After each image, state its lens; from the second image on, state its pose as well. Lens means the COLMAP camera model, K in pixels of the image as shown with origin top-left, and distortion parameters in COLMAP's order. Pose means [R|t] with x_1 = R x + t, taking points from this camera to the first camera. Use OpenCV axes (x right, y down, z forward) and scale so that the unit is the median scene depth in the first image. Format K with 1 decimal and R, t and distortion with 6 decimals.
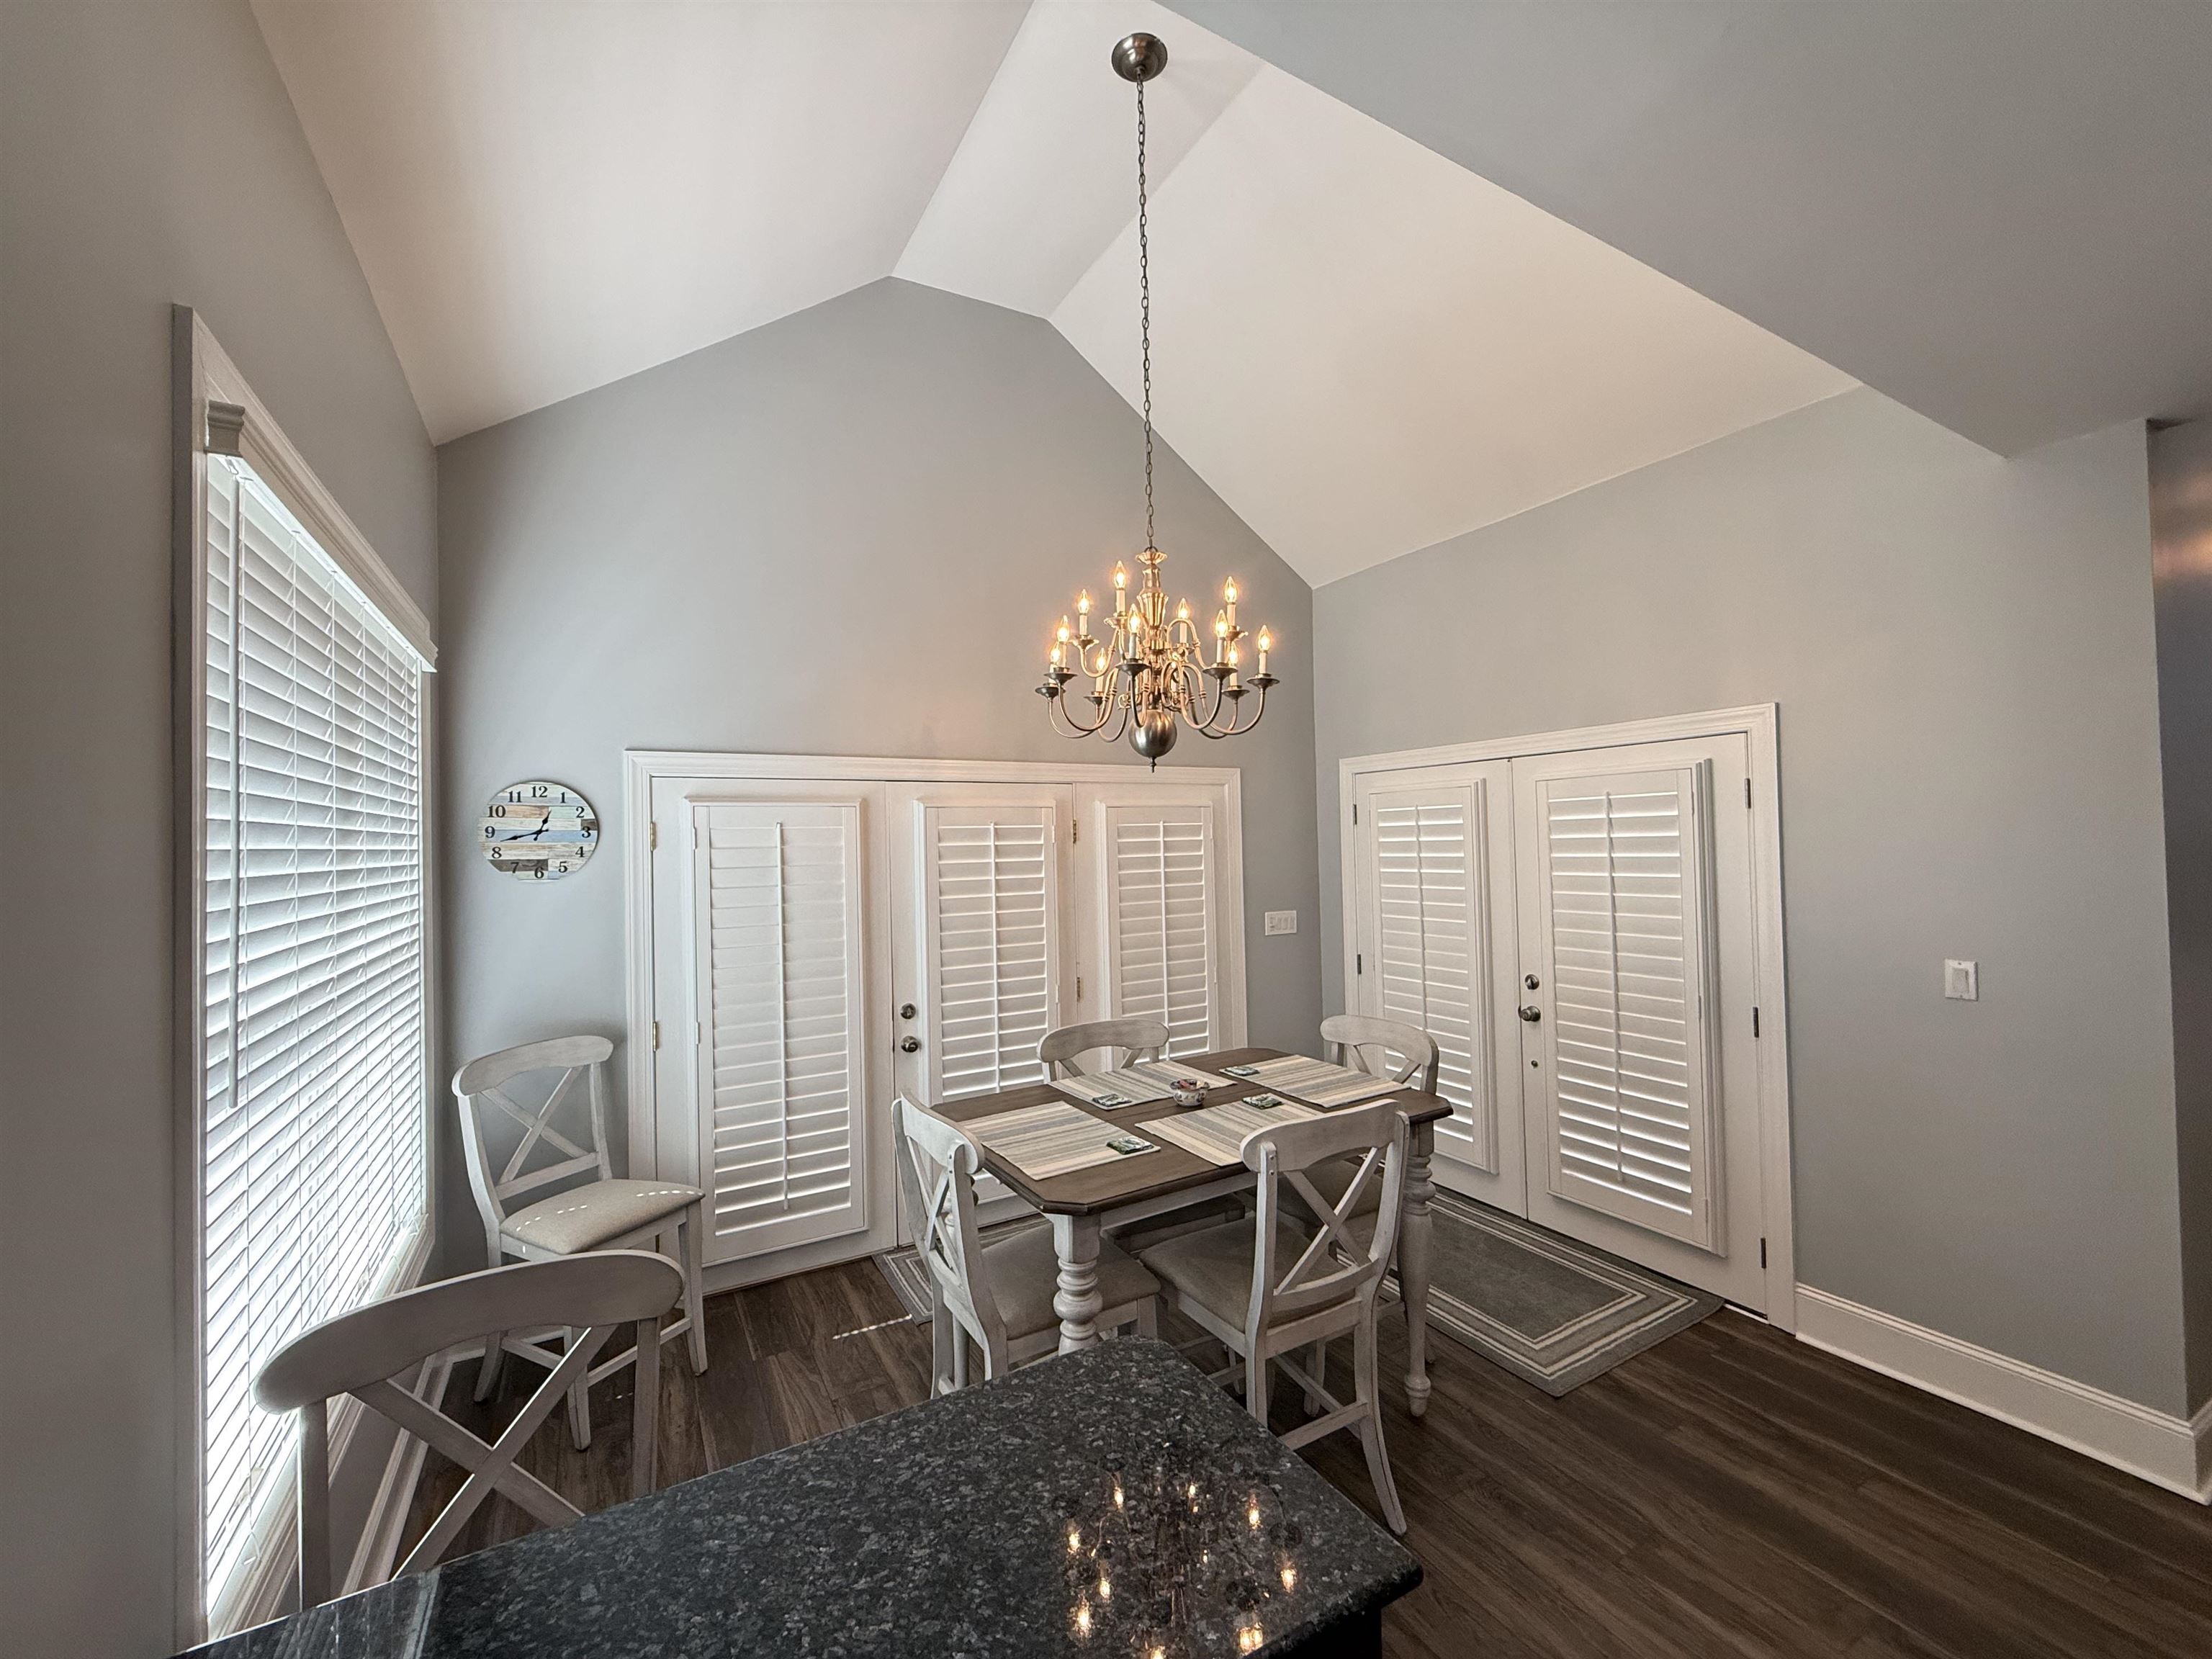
lens RADIAL K [[877.7, 0, 1097.9], [0, 877.7, 828.3], [0, 0, 1]] dist [0.001181, 0.000007]
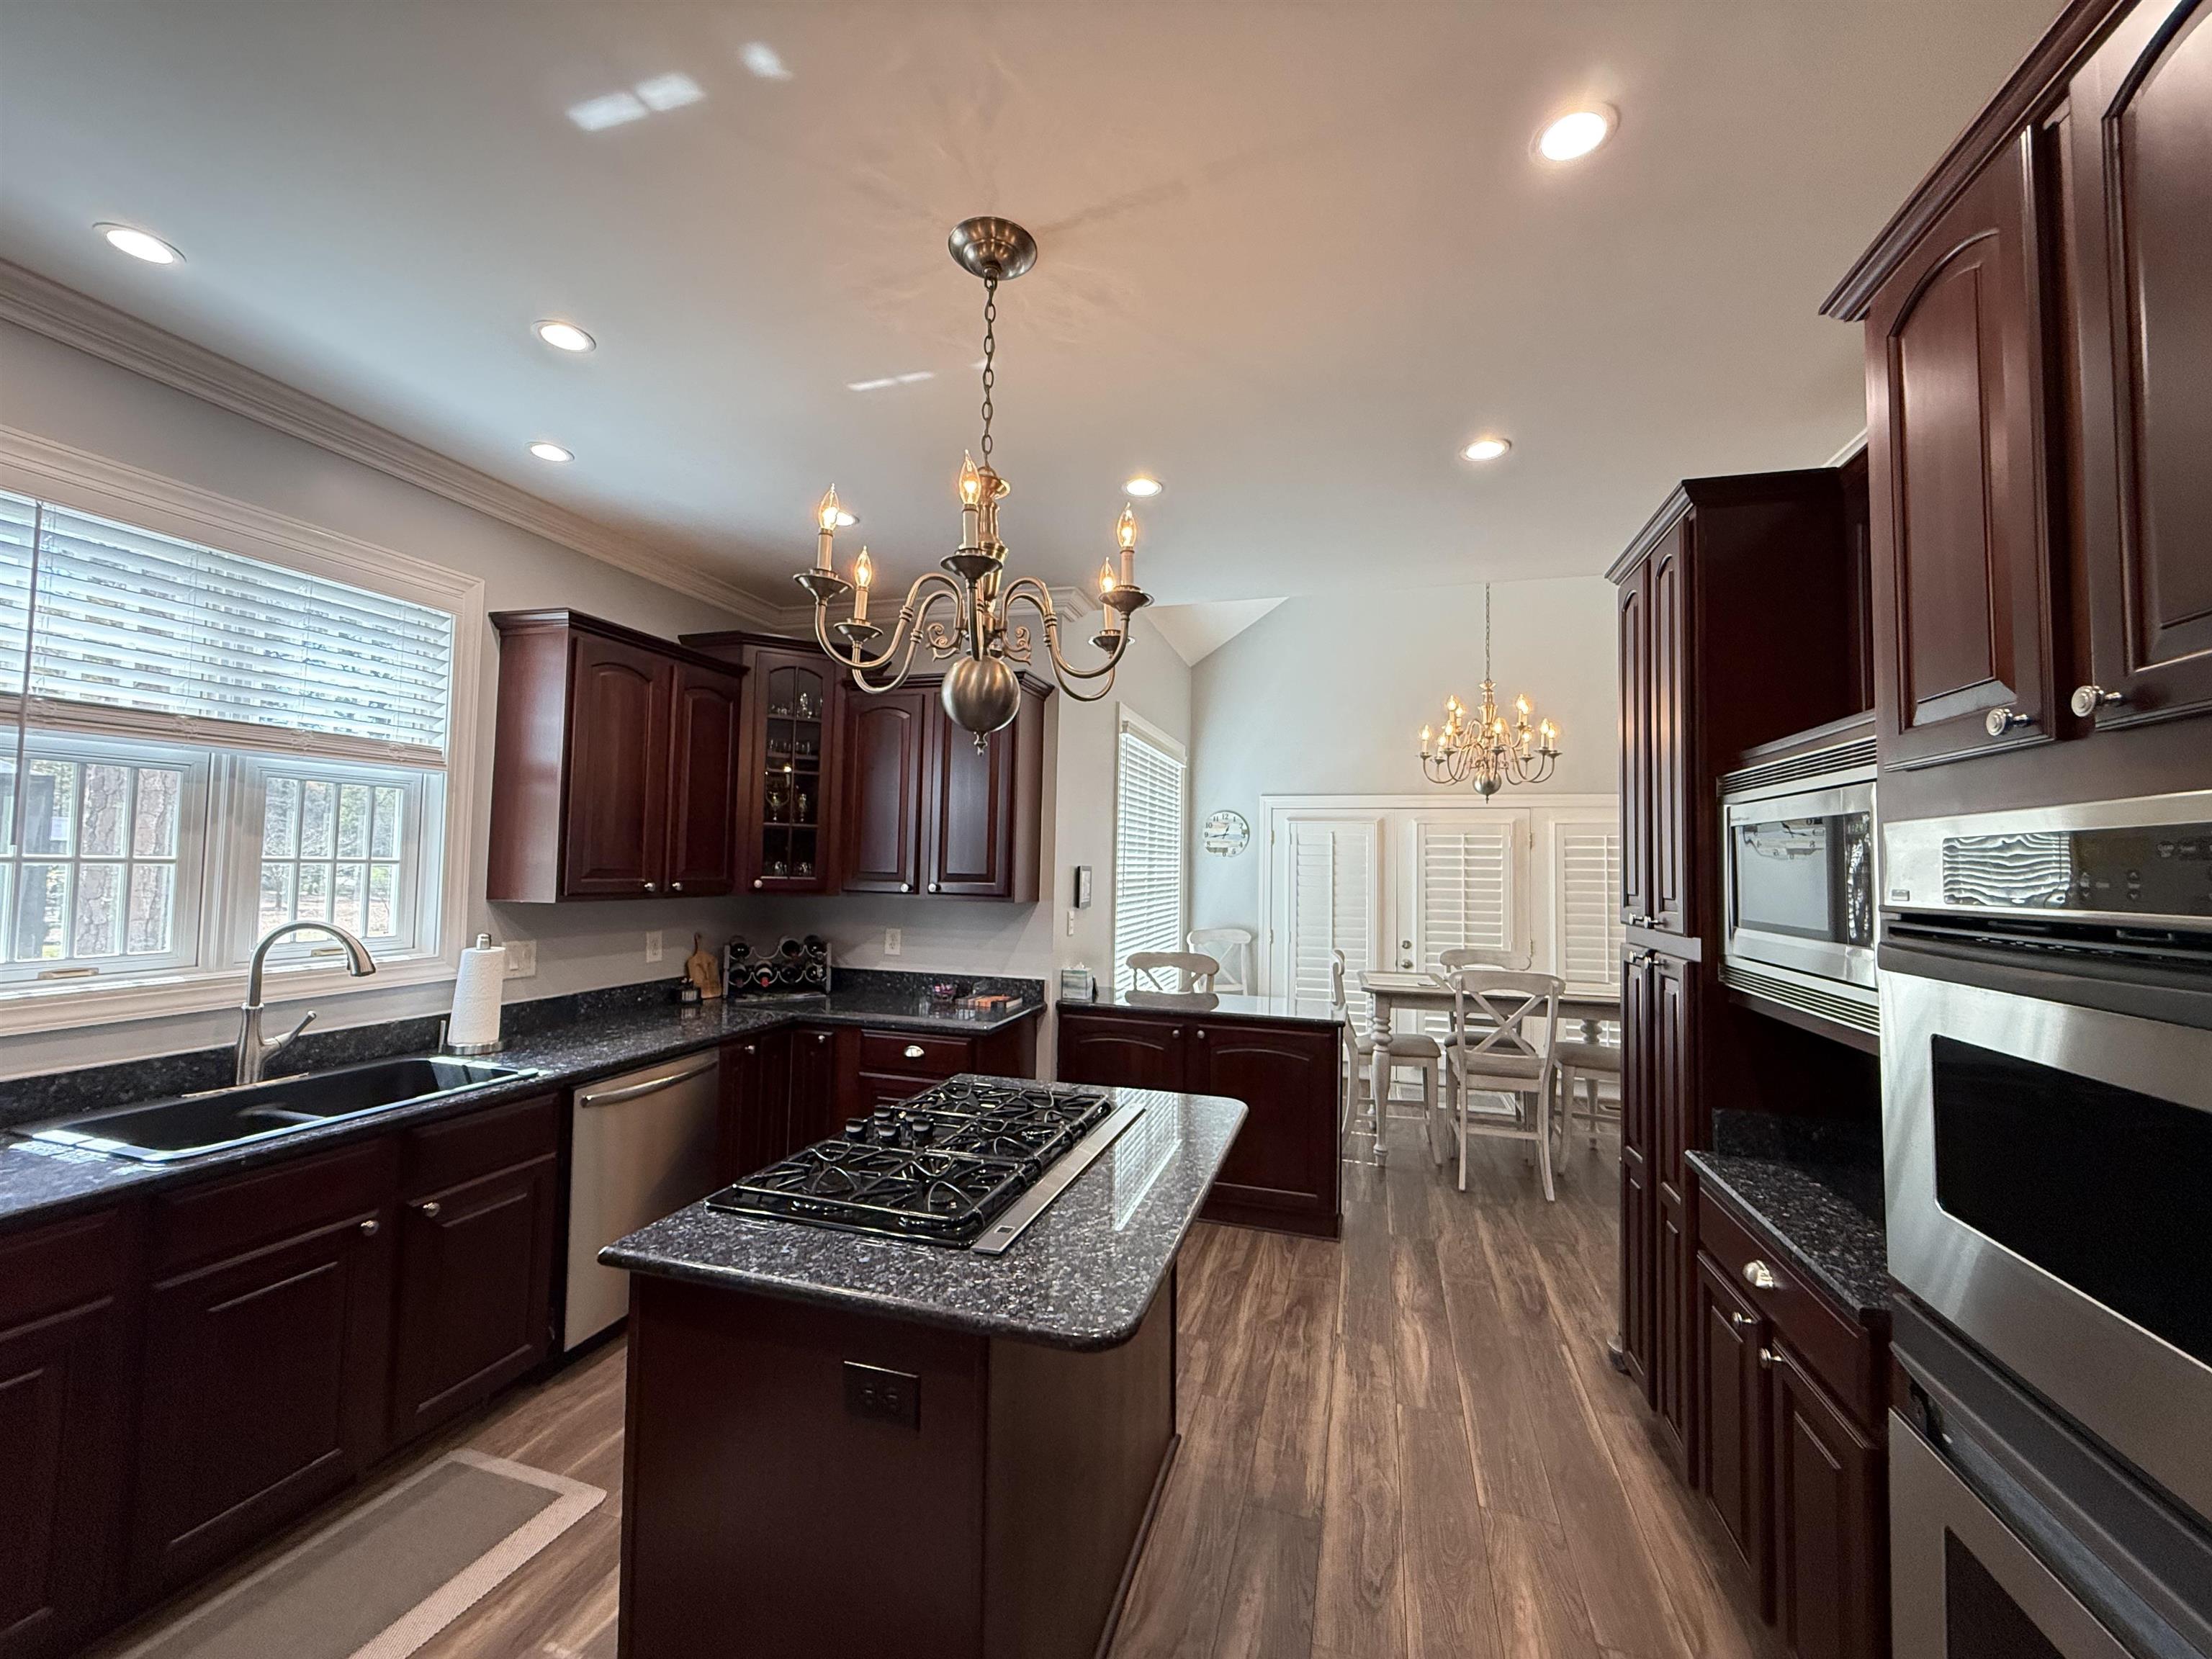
lens RADIAL K [[877.7, 0, 1114.5], [0, 877.7, 824.1], [0, 0, 1]] dist [0.001181, 0.000007]
pose [[0.701928, -0.000099, -0.712248, 0.698862], [-0.020615, 0.999578, -0.020455, 0.026837], [0.711950, 0.029041, 0.701630, -0.700897]]
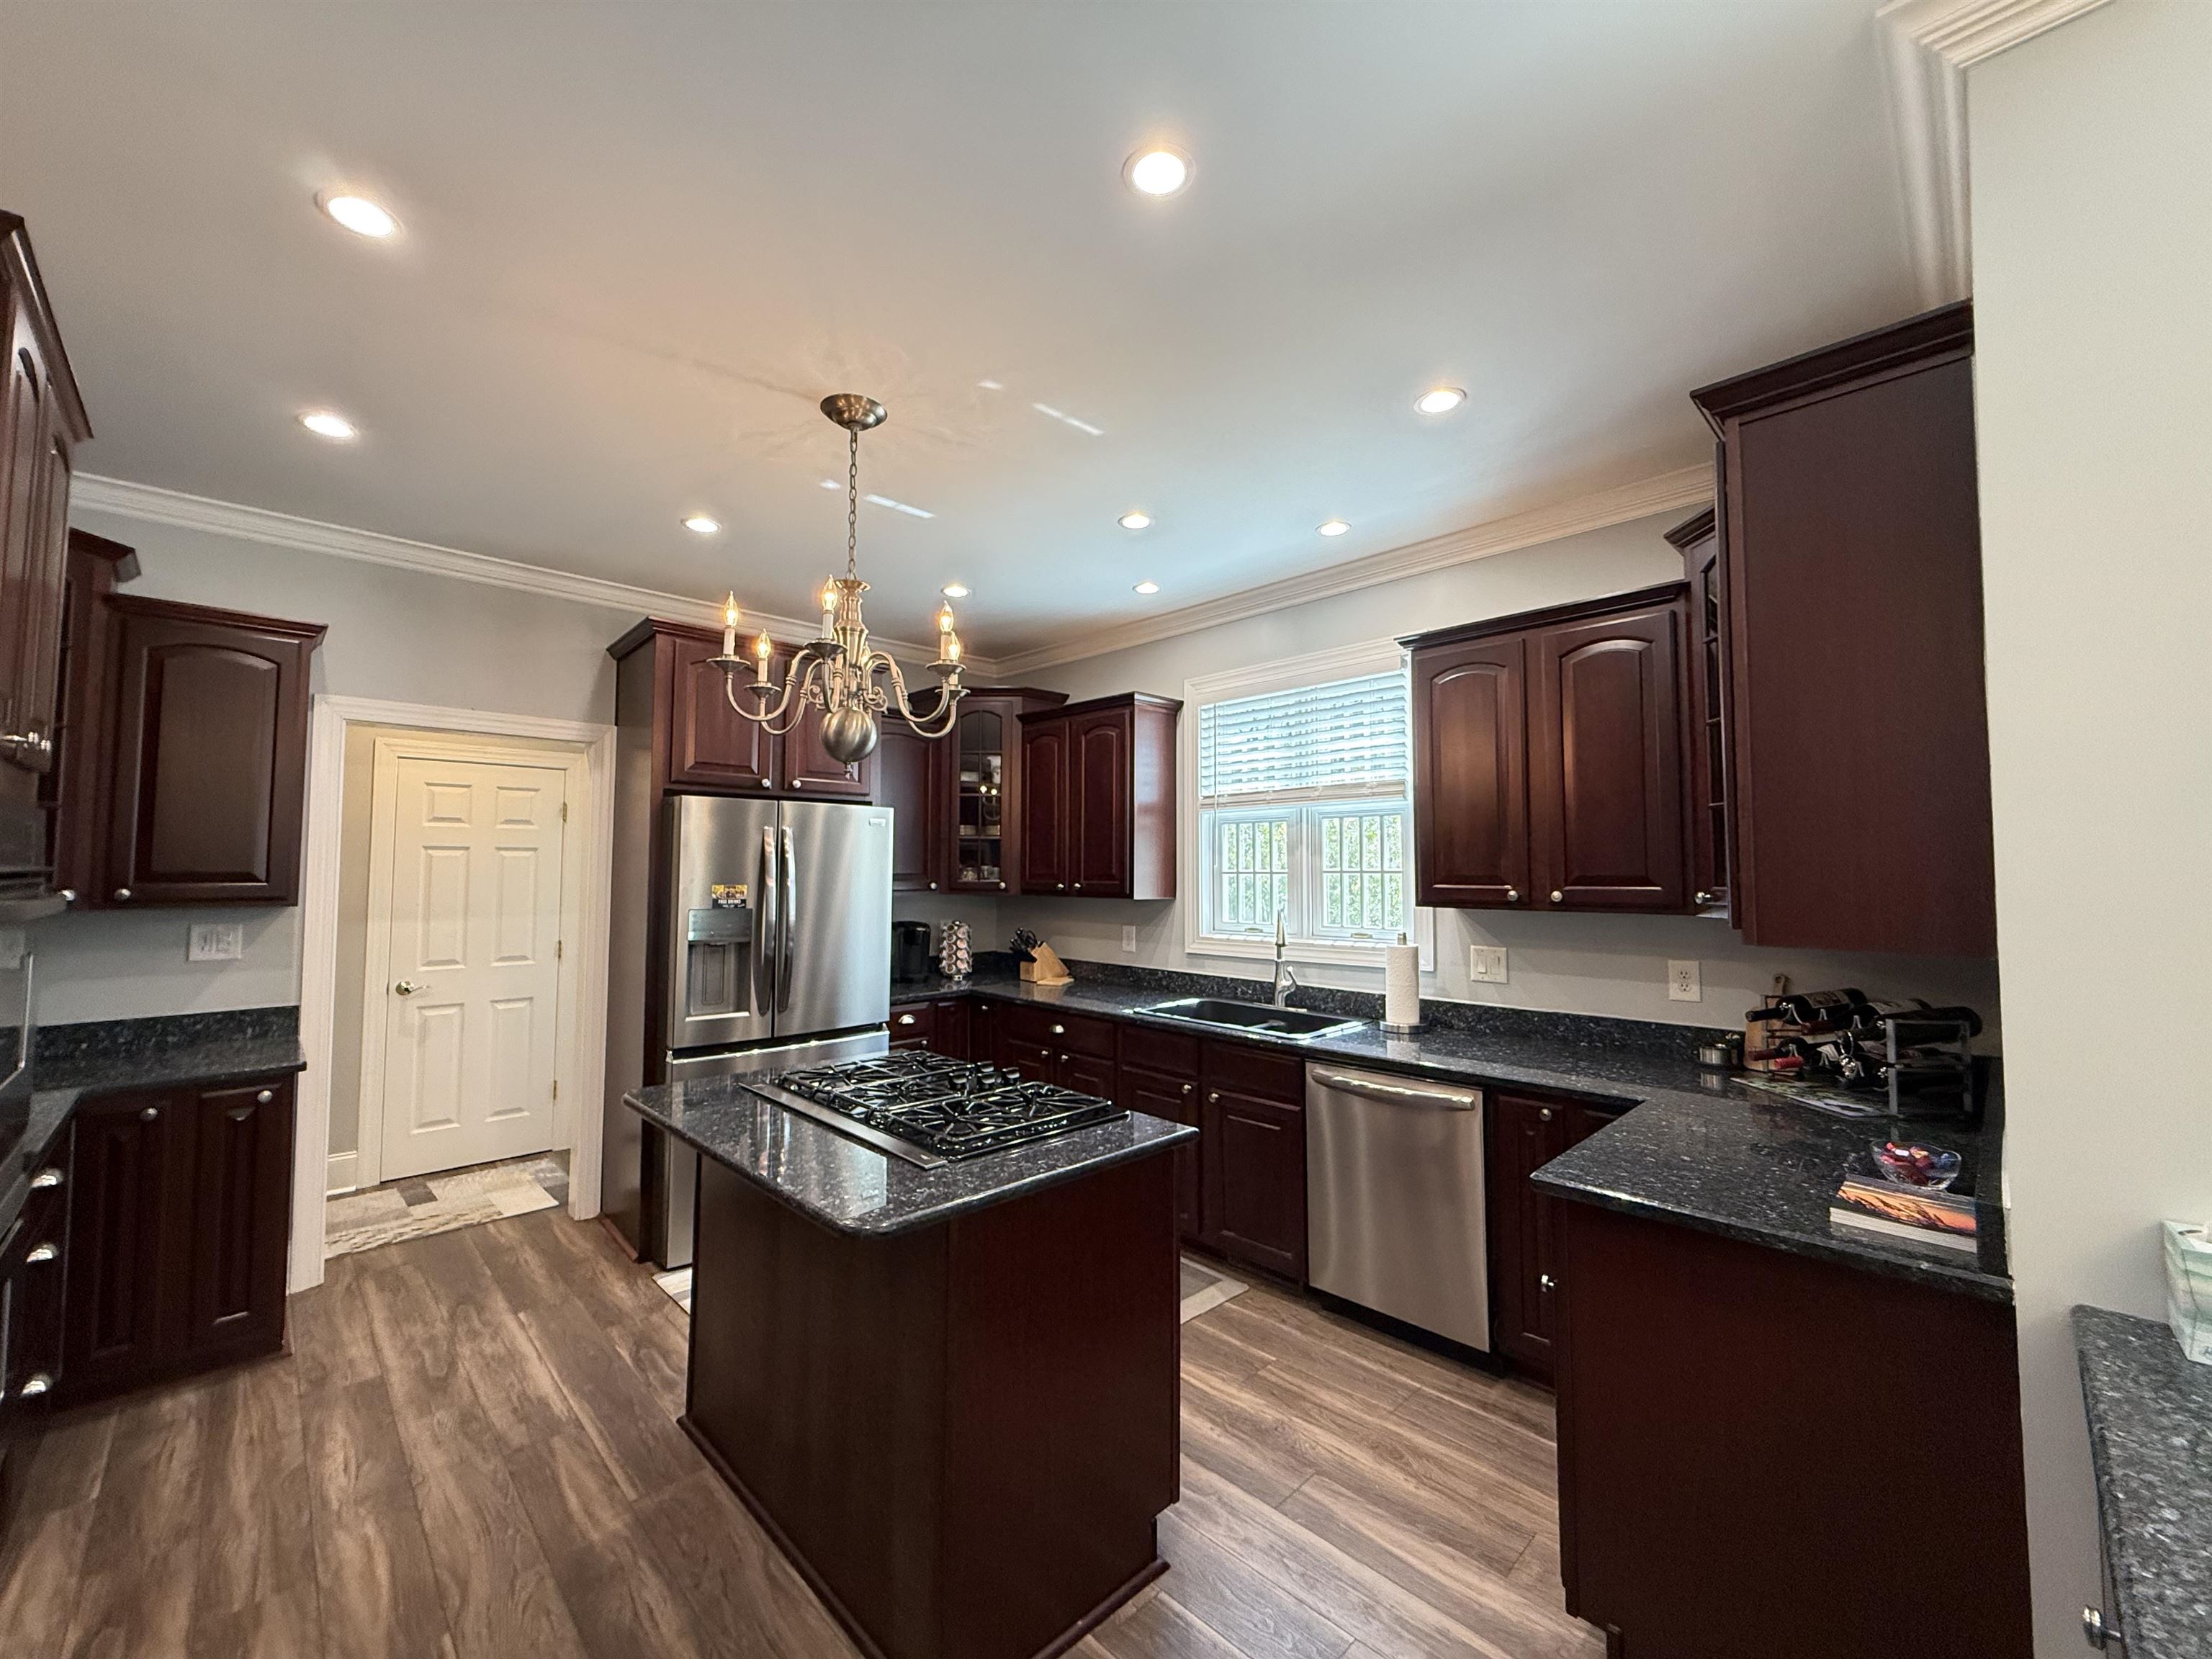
lens RADIAL K [[877.7, 0, 1104.9], [0, 877.7, 827.8], [0, 0, 1]] dist [0.001181, 0.000007]
pose [[-0.964856, 0.003480, -0.262757, -0.806498], [0.021680, 0.997558, -0.066398, 0.170531], [0.261884, -0.069761, -0.962575, 2.817196]]
